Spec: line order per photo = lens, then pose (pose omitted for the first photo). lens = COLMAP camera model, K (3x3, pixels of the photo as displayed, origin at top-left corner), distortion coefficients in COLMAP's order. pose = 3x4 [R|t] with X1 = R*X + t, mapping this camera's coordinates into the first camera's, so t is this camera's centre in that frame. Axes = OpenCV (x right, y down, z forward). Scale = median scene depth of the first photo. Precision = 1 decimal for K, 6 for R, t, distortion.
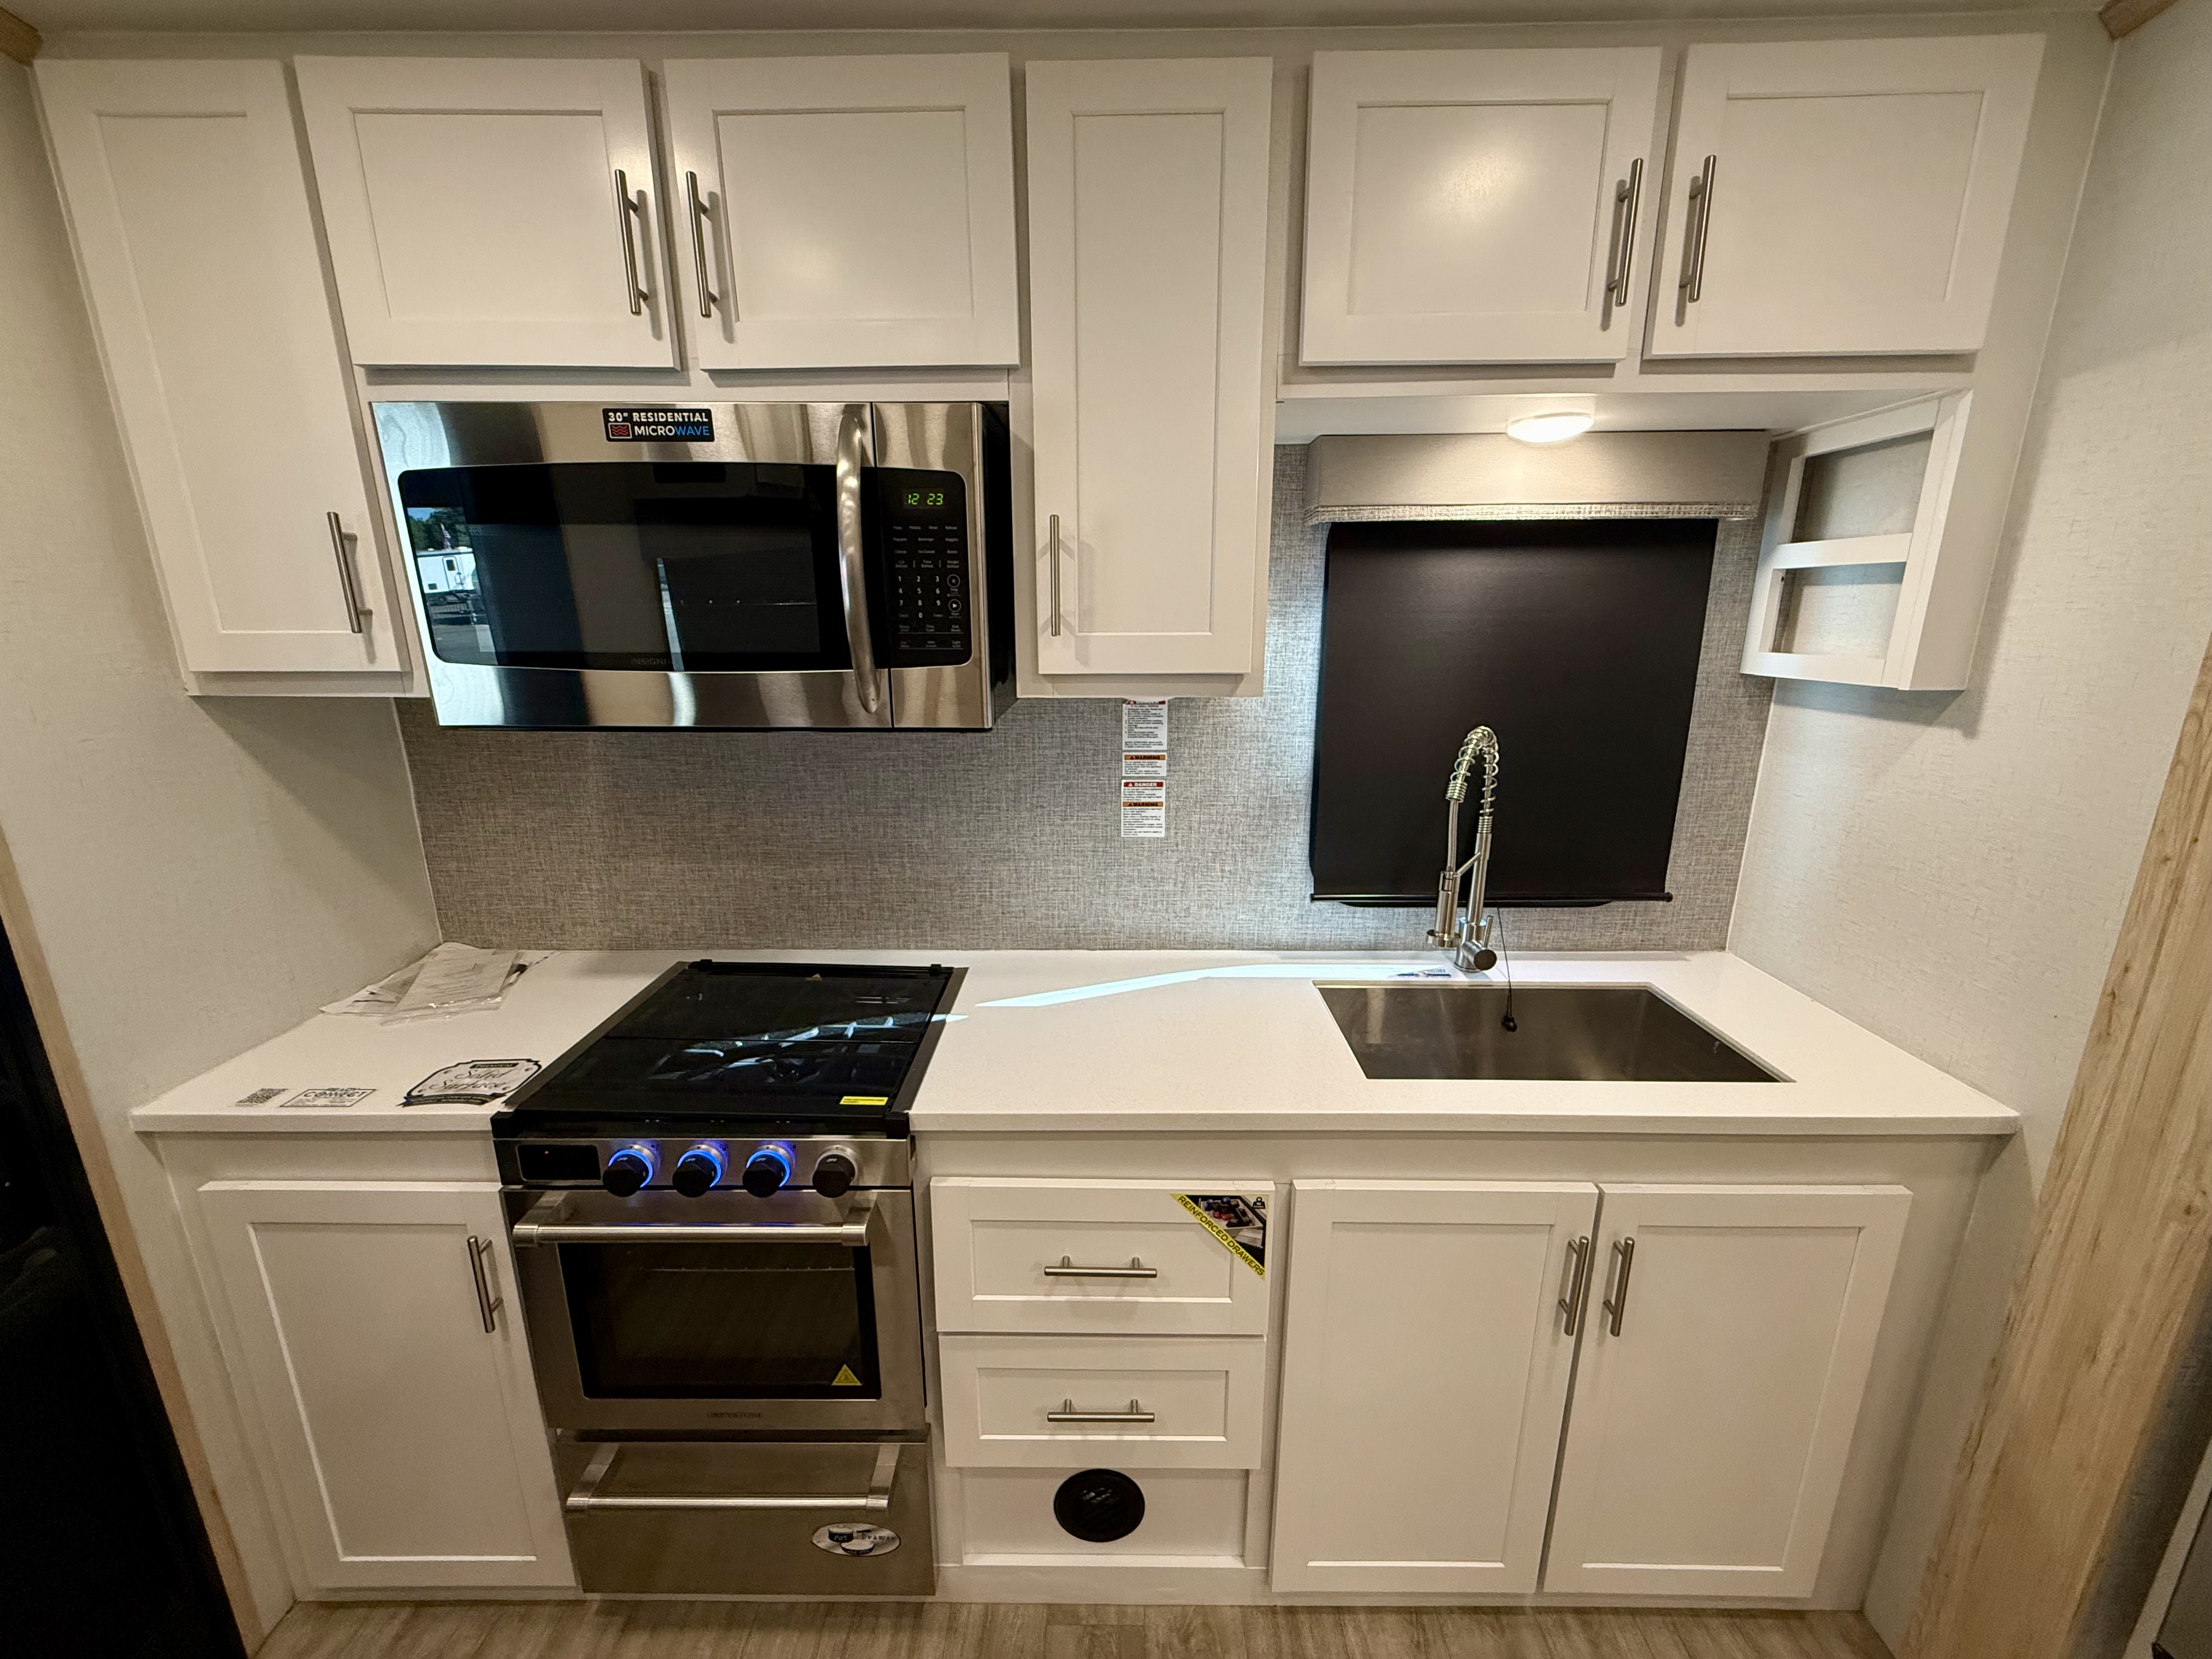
lens RADIAL K [[881.0, 0, 1096.1], [0, 881.0, 830.8], [0, 0, 1]] dist [0.001881, 0.000084]
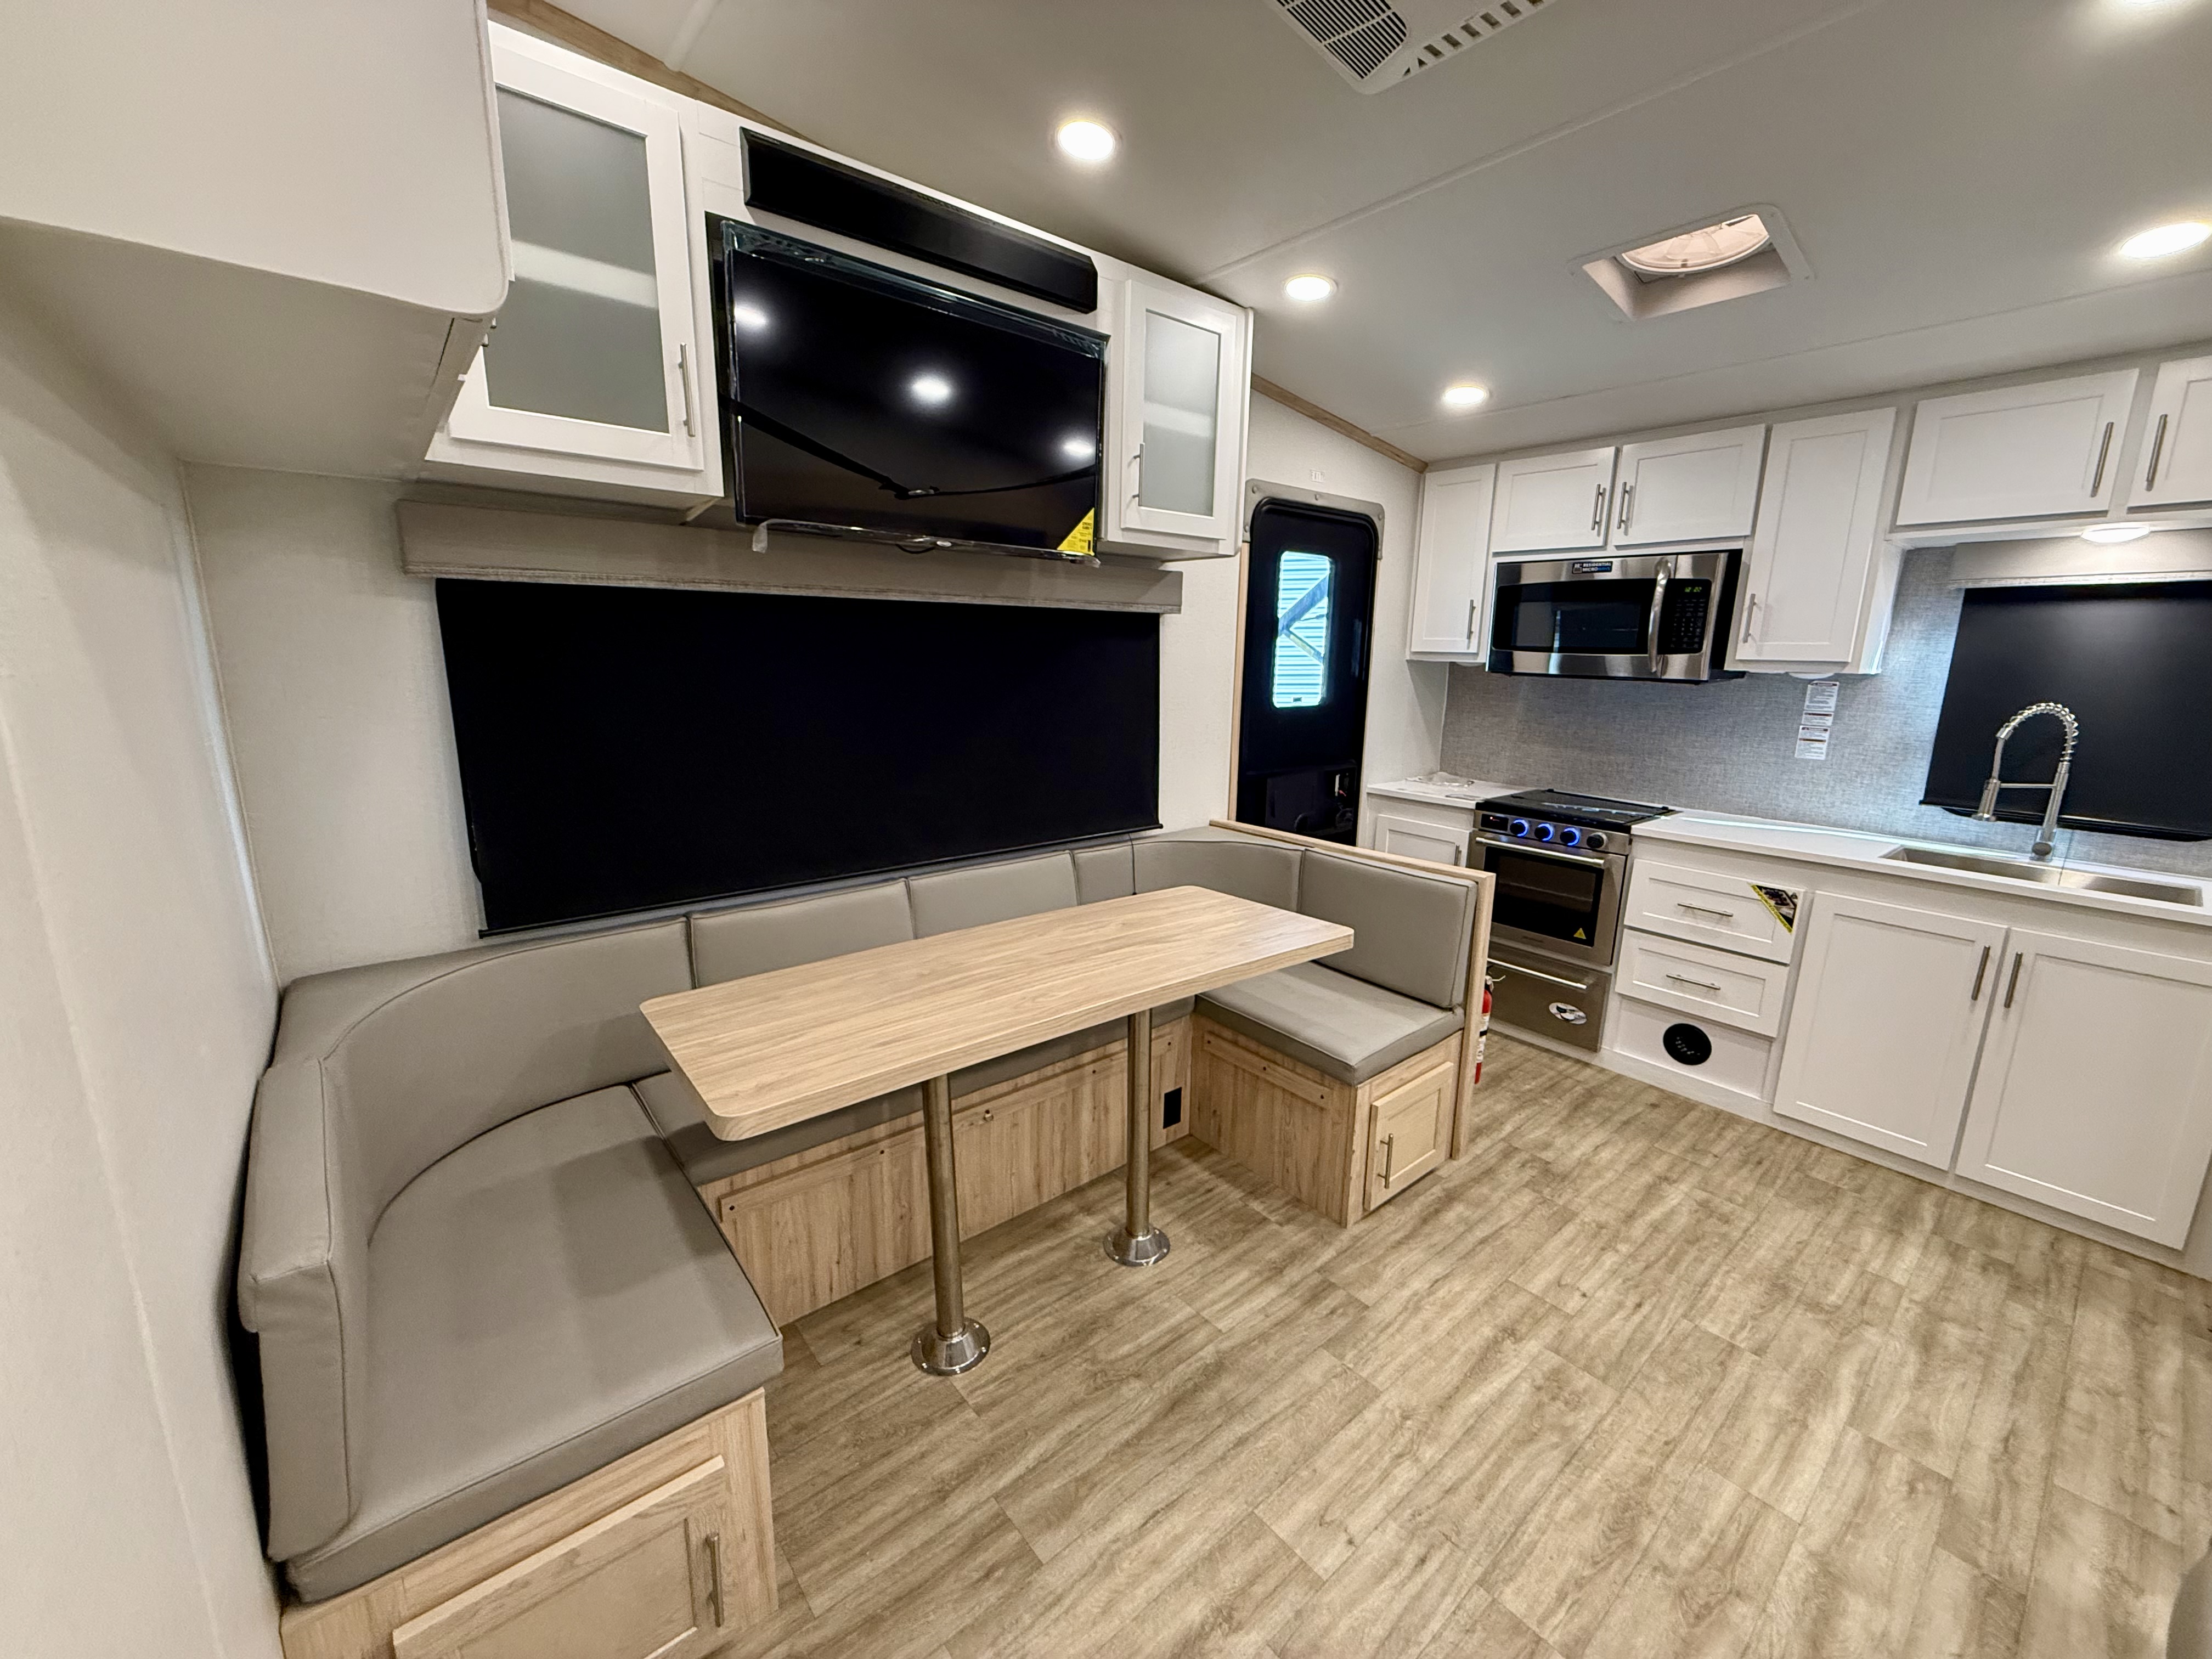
lens RADIAL K [[881.0, 0, 1108.7], [0, 881.0, 828.9], [0, 0, 1]] dist [0.001881, 0.000084]
pose [[0.651580, 0.170809, -0.739099, 0.658712], [-0.208331, 0.977149, 0.042161, 0.511736], [0.729412, 0.126505, 0.672276, -1.739754]]
